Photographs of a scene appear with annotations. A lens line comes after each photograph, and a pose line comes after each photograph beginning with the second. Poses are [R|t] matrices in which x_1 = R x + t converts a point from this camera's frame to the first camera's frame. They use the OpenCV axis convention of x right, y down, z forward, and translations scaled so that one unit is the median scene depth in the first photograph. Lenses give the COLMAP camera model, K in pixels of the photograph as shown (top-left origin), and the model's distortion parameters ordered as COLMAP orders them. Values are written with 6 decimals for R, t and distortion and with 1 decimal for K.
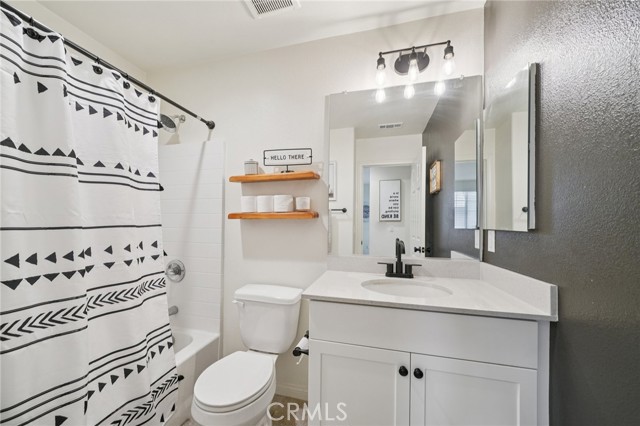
lens RADIAL K [[245.4, 0, 322.3], [0, 245.4, 218.1], [0, 0, 1]] dist [-0.012905, 0.003137]
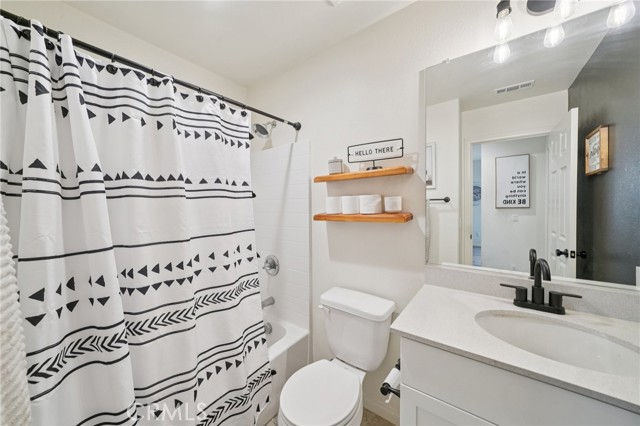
lens RADIAL K [[245.4, 0, 308.7], [0, 245.4, 209.5], [0, 0, 1]] dist [-0.012905, 0.003137]
pose [[0.911534, -0.011754, -0.411056, 0.005956], [0.021012, 0.999617, 0.018010, -0.070372], [0.410687, -0.025054, 0.911432, 0.106460]]
